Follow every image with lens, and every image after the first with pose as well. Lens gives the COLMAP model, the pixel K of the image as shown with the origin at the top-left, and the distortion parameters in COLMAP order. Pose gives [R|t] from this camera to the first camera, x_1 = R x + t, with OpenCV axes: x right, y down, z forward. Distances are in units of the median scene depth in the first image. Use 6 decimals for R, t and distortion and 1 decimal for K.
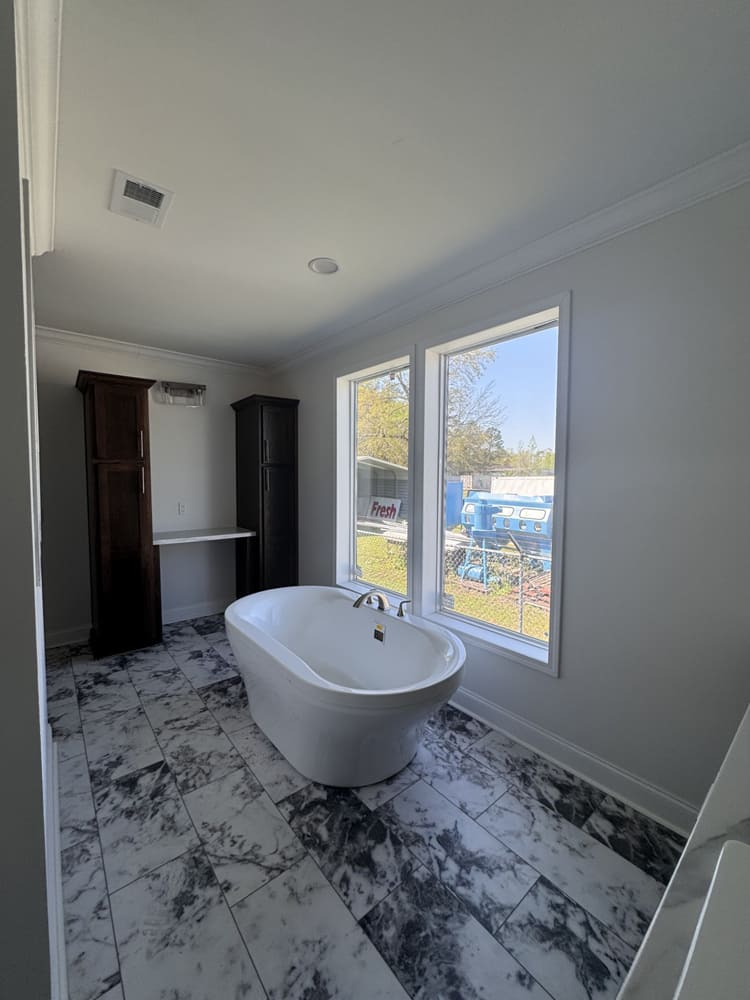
lens RADIAL K [[397.5, 0, 376.8], [0, 397.5, 500.5], [0, 0, 1]] dist [-0.001756, 0.000065]
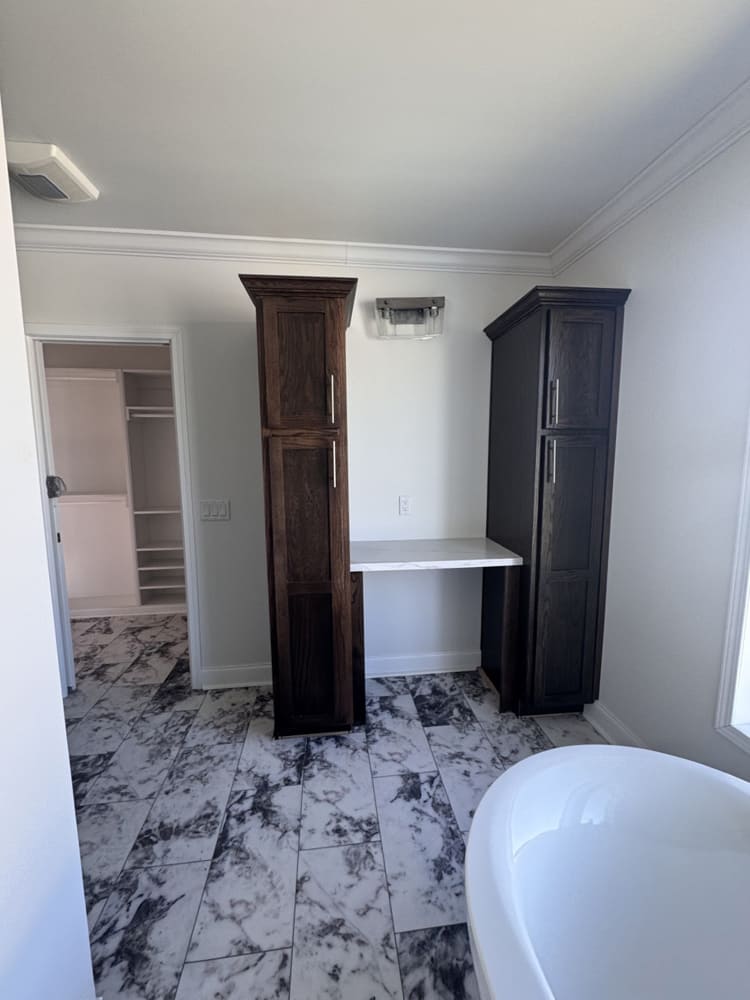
lens RADIAL K [[411.5, 0, 375.0], [0, 411.5, 500.0], [0, 0, 1]] dist [-0.000511, 0.000011]
pose [[0.837203, 0.054768, -0.544142, -0.210914], [-0.018515, 0.997241, 0.071887, -0.042554], [0.546578, -0.050109, 0.835908, 0.523623]]
